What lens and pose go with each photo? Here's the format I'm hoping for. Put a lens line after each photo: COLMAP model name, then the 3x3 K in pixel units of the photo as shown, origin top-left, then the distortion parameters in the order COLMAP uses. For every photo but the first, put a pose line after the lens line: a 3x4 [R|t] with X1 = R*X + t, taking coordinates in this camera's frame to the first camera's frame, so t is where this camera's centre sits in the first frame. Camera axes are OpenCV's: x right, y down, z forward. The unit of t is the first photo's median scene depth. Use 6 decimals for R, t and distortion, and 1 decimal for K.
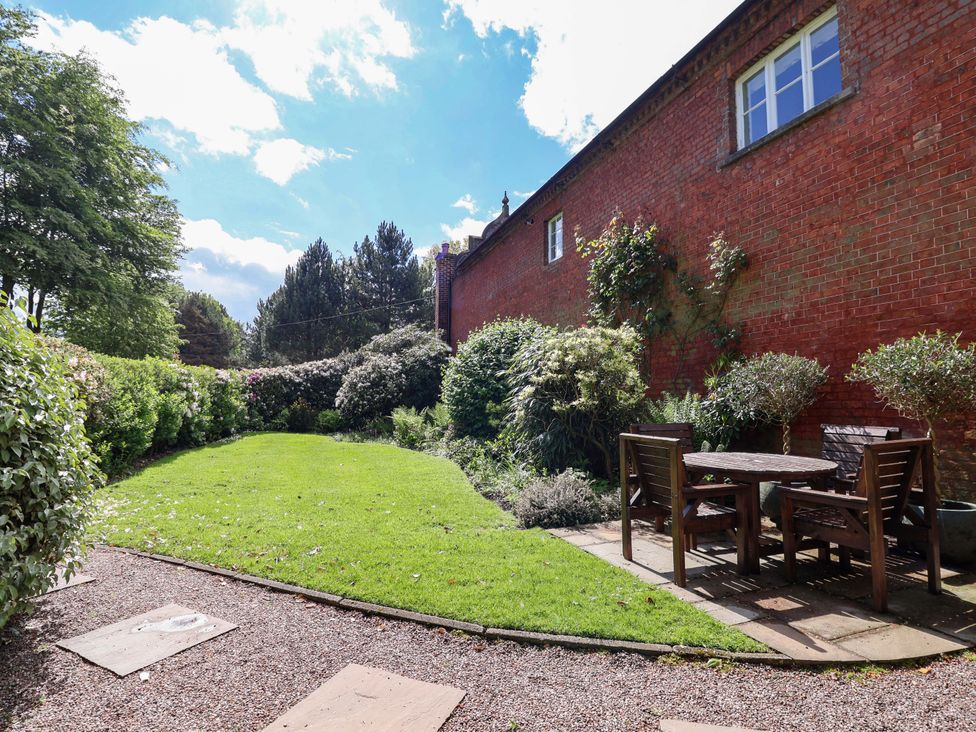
lens RADIAL K [[512.1, 0, 478.2], [0, 512.1, 361.0], [0, 0, 1]] dist [0.003985, -0.015597]
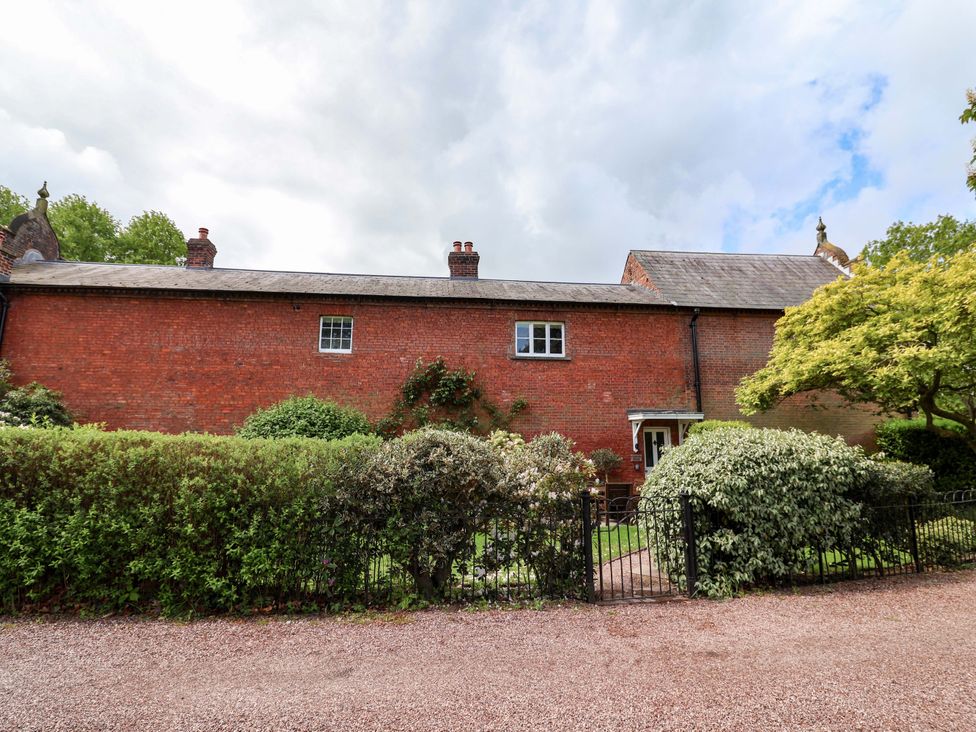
lens RADIAL K [[512.1, 0, 478.2], [0, 512.1, 361.0], [0, 0, 1]] dist [0.003985, -0.015597]
pose [[0.218258, 0.163723, 0.962059, -1.733692], [-0.079983, 0.985511, -0.149568, -0.029340], [-0.972608, -0.044304, 0.228191, 0.662612]]
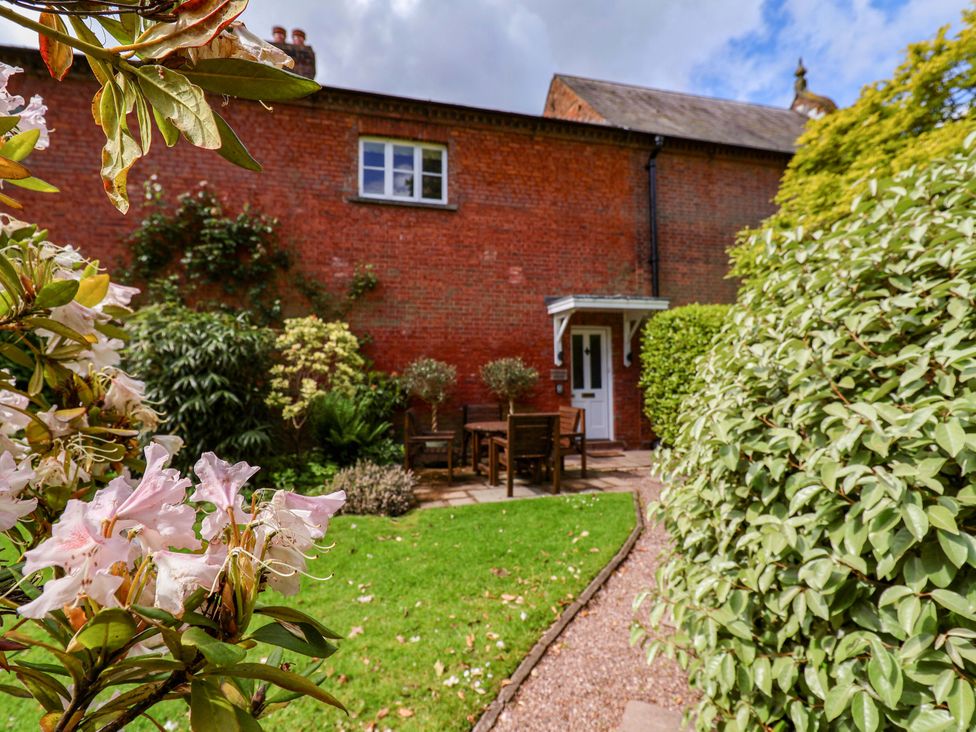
lens RADIAL K [[512.1, 0, 478.2], [0, 512.1, 361.0], [0, 0, 1]] dist [0.003985, -0.015597]
pose [[0.044971, 0.046951, 0.997884, -0.742202], [-0.068285, 0.996703, -0.043818, 0.038239], [-0.996652, -0.066170, 0.048028, 0.635848]]
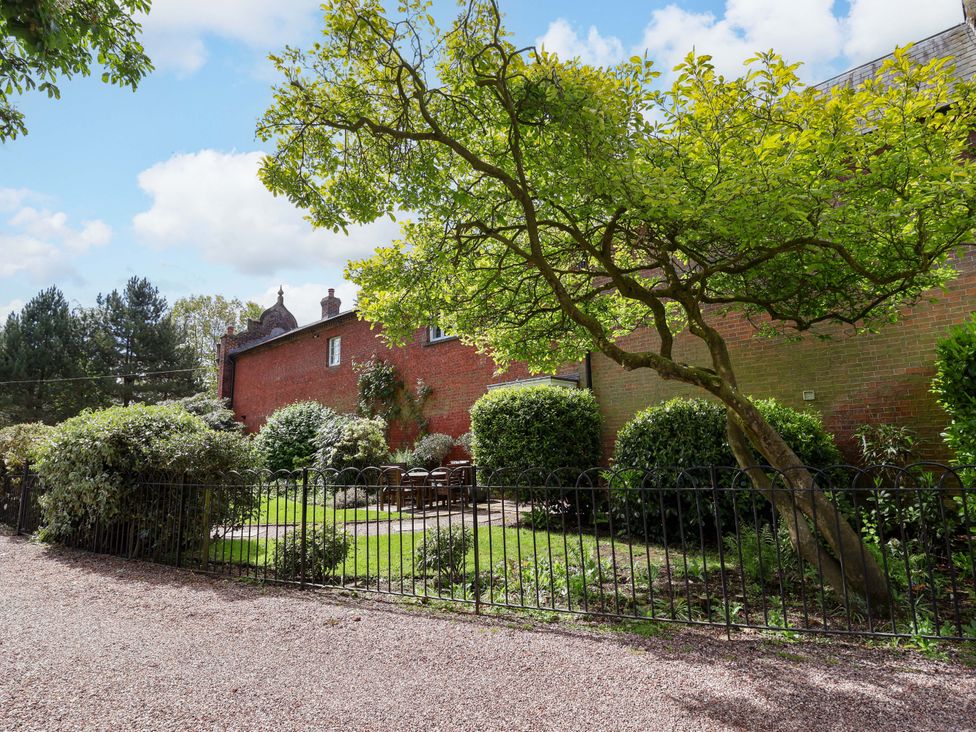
lens RADIAL K [[512.1, 0, 478.2], [0, 512.1, 361.0], [0, 0, 1]] dist [0.003985, -0.015597]
pose [[0.878385, 0.054608, 0.474825, -0.386743], [-0.008542, 0.995087, -0.098640, -0.100844], [-0.477878, 0.082587, 0.874535, -1.106618]]
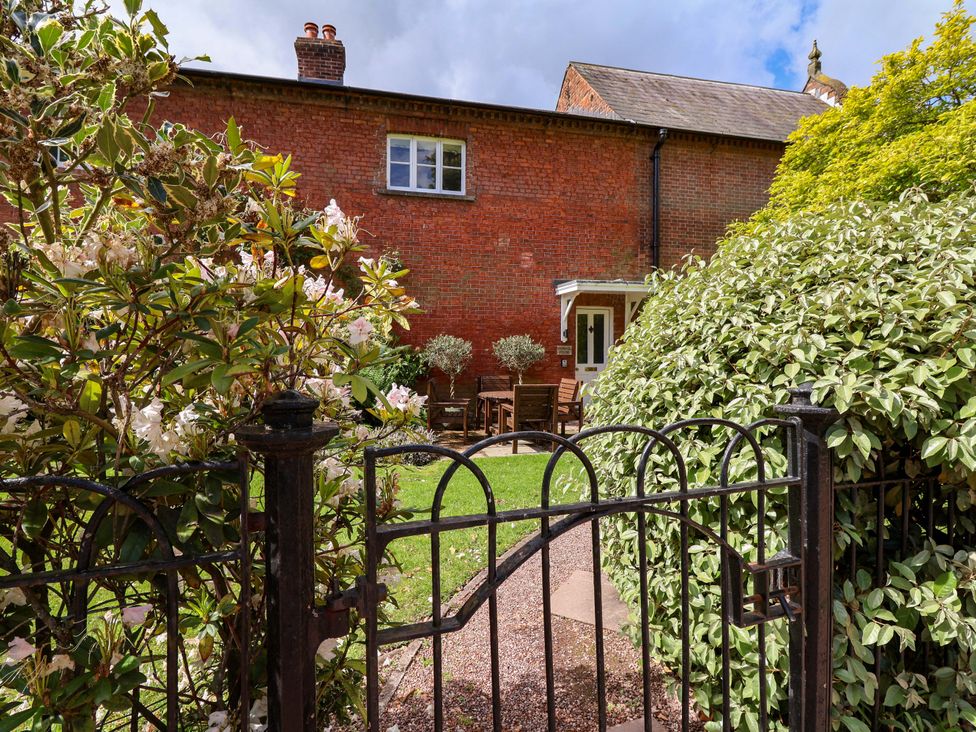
lens RADIAL K [[512.1, 0, 478.2], [0, 512.1, 361.0], [0, 0, 1]] dist [0.003985, -0.015597]
pose [[0.082020, -0.007722, 0.996601, -0.907689], [-0.080669, 0.996637, 0.014362, 0.030065], [-0.993361, -0.081573, 0.081121, 0.612269]]
